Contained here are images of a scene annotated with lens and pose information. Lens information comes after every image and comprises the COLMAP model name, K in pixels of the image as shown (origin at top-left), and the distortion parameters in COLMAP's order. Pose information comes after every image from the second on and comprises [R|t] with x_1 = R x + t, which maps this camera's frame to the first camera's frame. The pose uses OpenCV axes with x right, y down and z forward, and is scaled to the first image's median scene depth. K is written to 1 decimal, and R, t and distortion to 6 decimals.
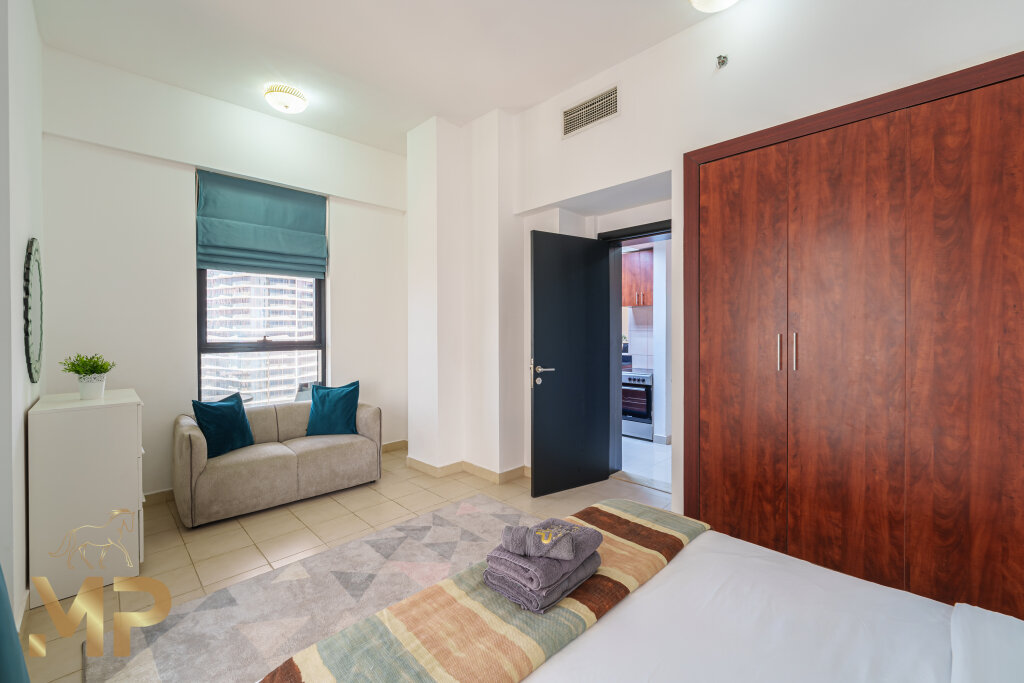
lens RADIAL K [[423.8, 0, 514.2], [0, 423.8, 334.8], [0, 0, 1]] dist [0.003227, 0.000186]
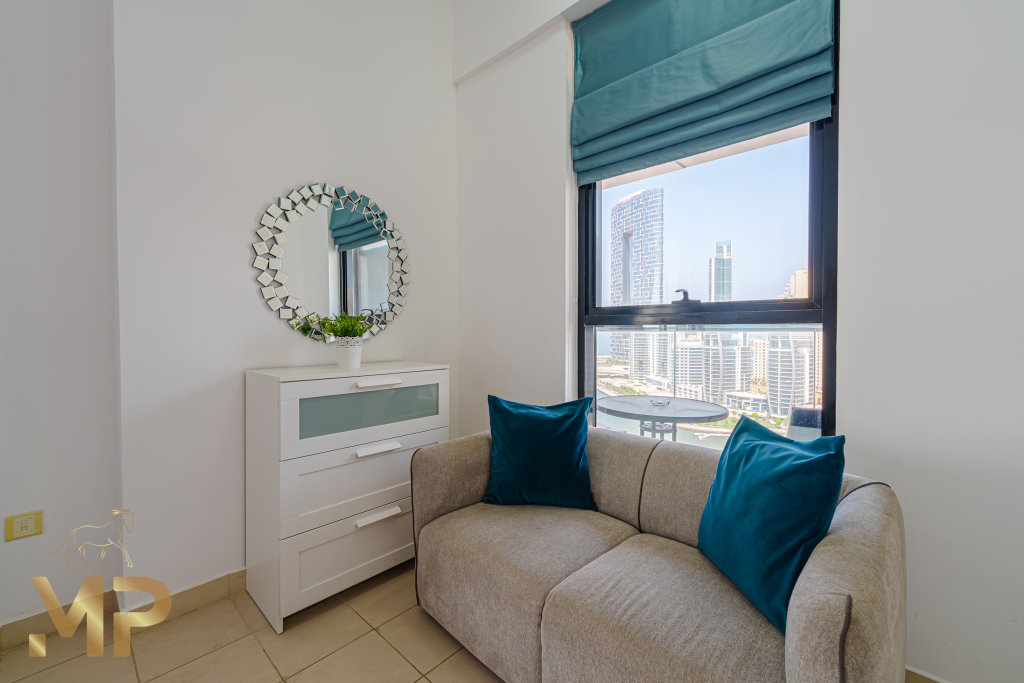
lens RADIAL K [[423.8, 0, 507.9], [0, 423.8, 335.6], [0, 0, 1]] dist [0.003227, 0.000186]
pose [[0.007230, 0.012178, -0.999900, -0.125165], [-0.012670, 0.999847, 0.012086, 0.049710], [0.999894, 0.012582, 0.007383, 0.845919]]
